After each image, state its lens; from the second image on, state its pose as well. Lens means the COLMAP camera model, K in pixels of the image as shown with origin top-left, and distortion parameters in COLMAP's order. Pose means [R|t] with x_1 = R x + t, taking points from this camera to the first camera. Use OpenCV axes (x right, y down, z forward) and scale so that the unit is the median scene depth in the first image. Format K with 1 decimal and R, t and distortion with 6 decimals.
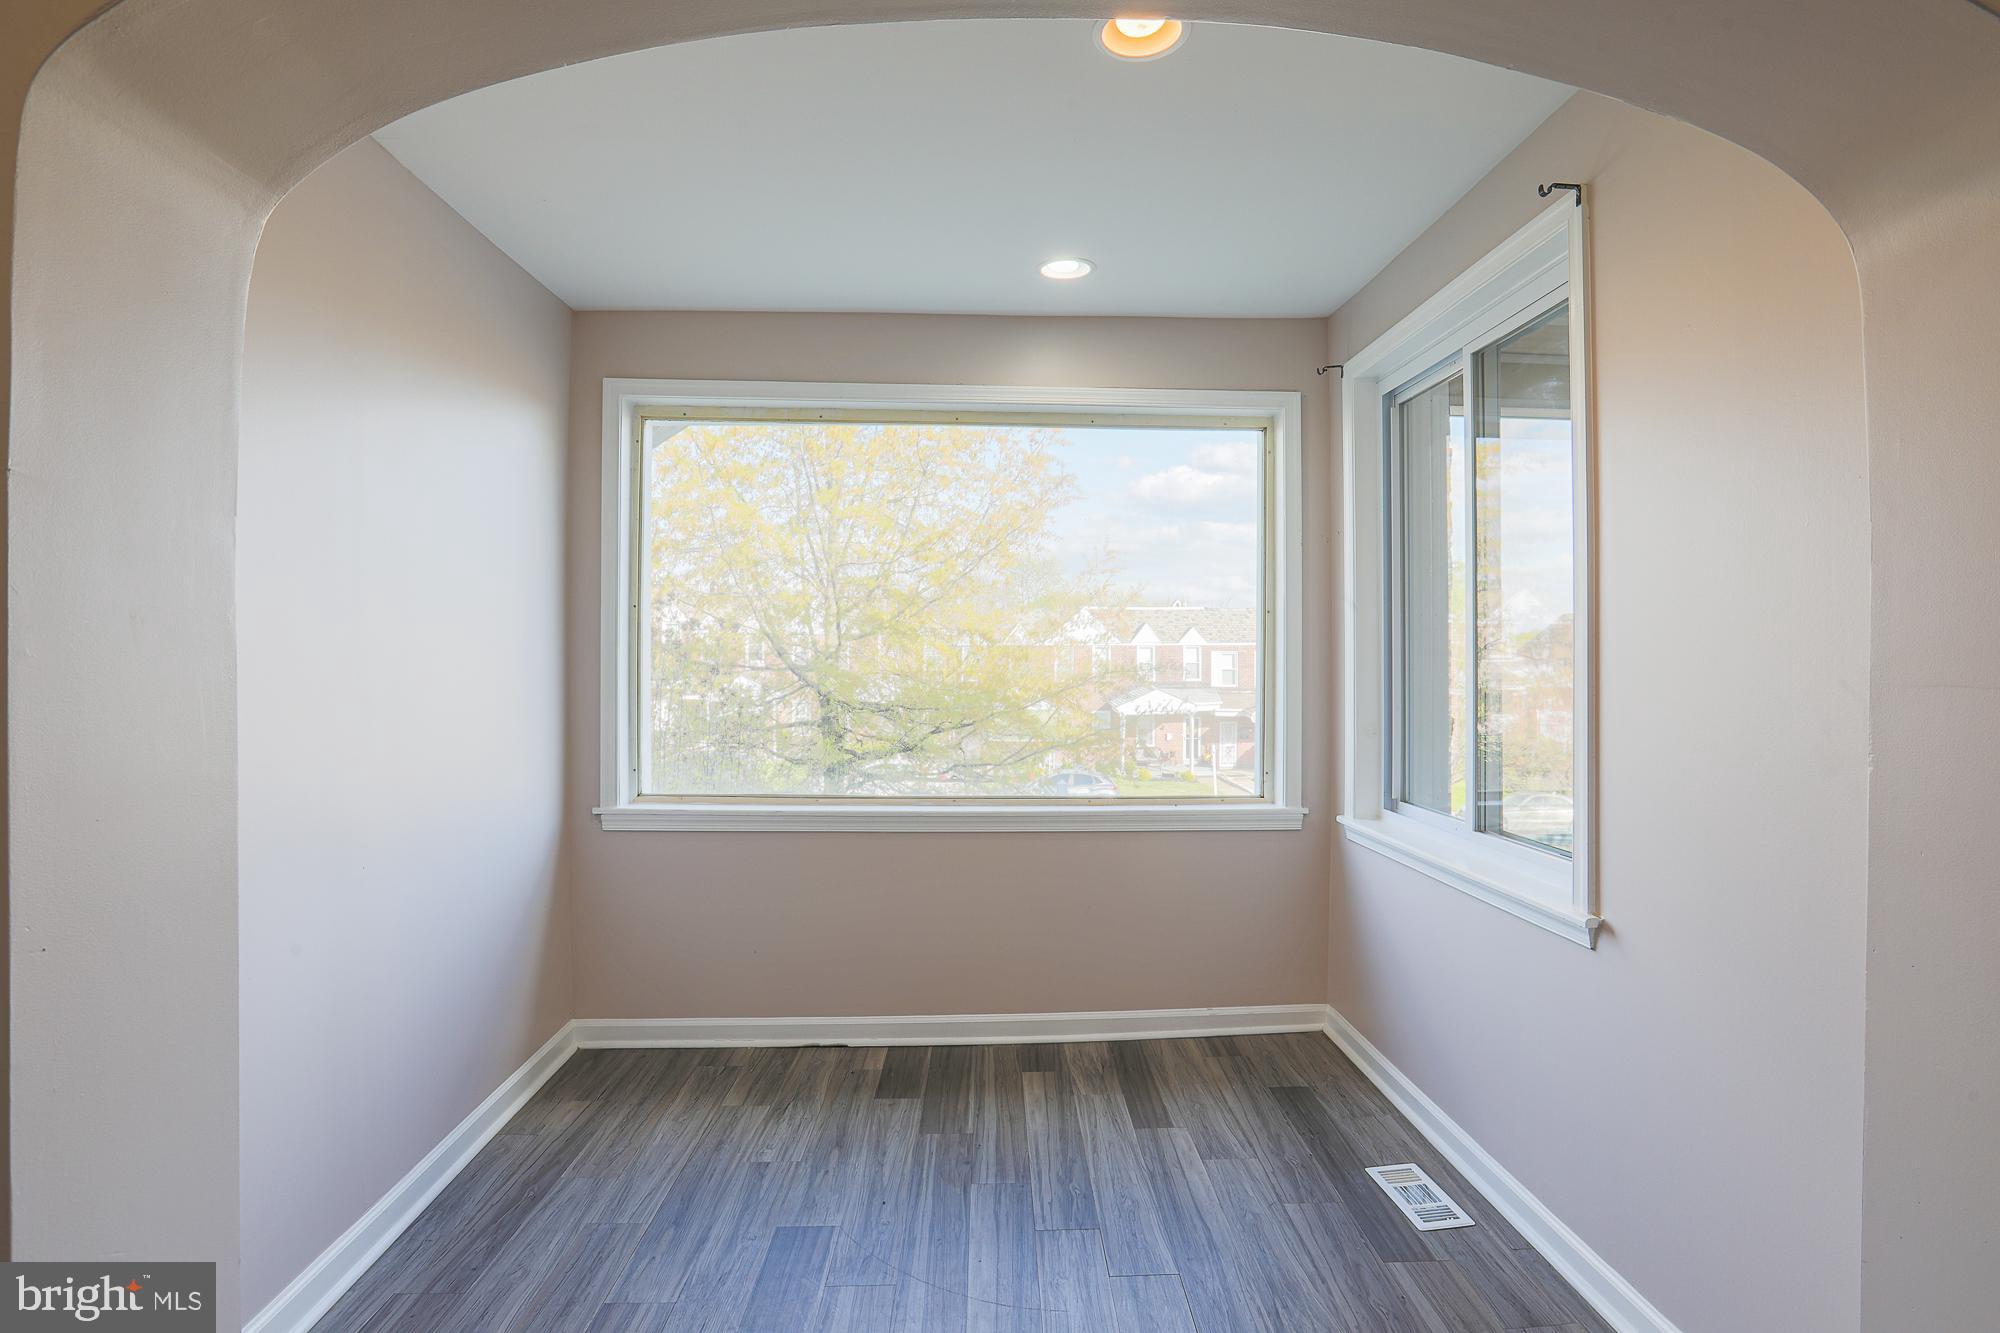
lens RADIAL K [[984.8, 0, 1006.8], [0, 984.8, 663.2], [0, 0, 1]] dist [-0.038864, 0.011526]
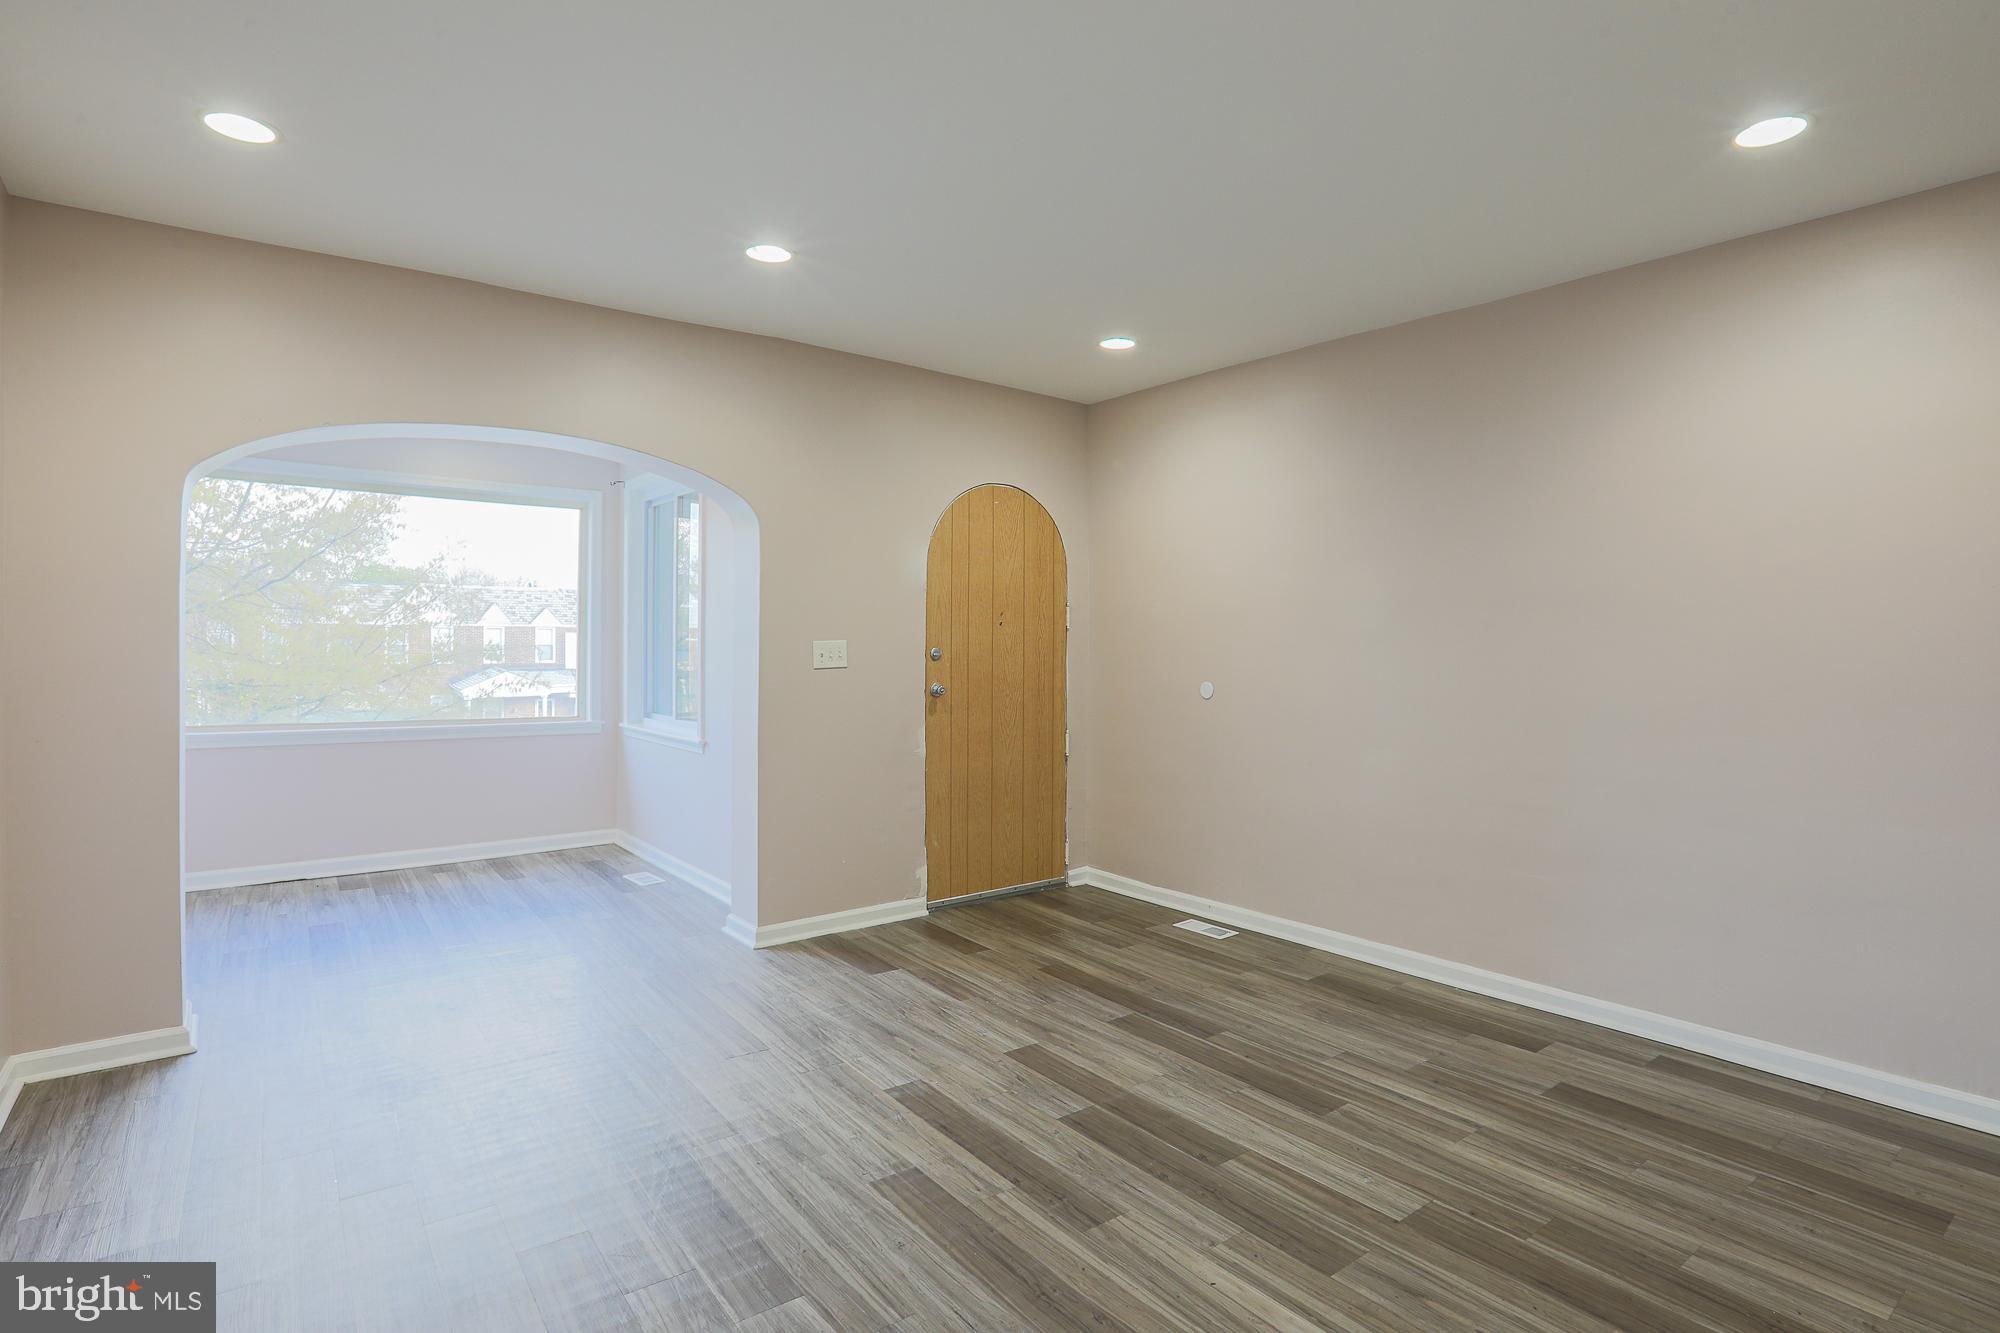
lens RADIAL K [[984.8, 0, 1002.5], [0, 984.8, 660.2], [0, 0, 1]] dist [-0.038864, 0.011526]
pose [[0.812170, 0.001170, 0.583419, -0.156158], [-0.009384, 0.999895, 0.011058, 0.007920], [-0.583345, -0.014455, 0.812096, -0.919435]]
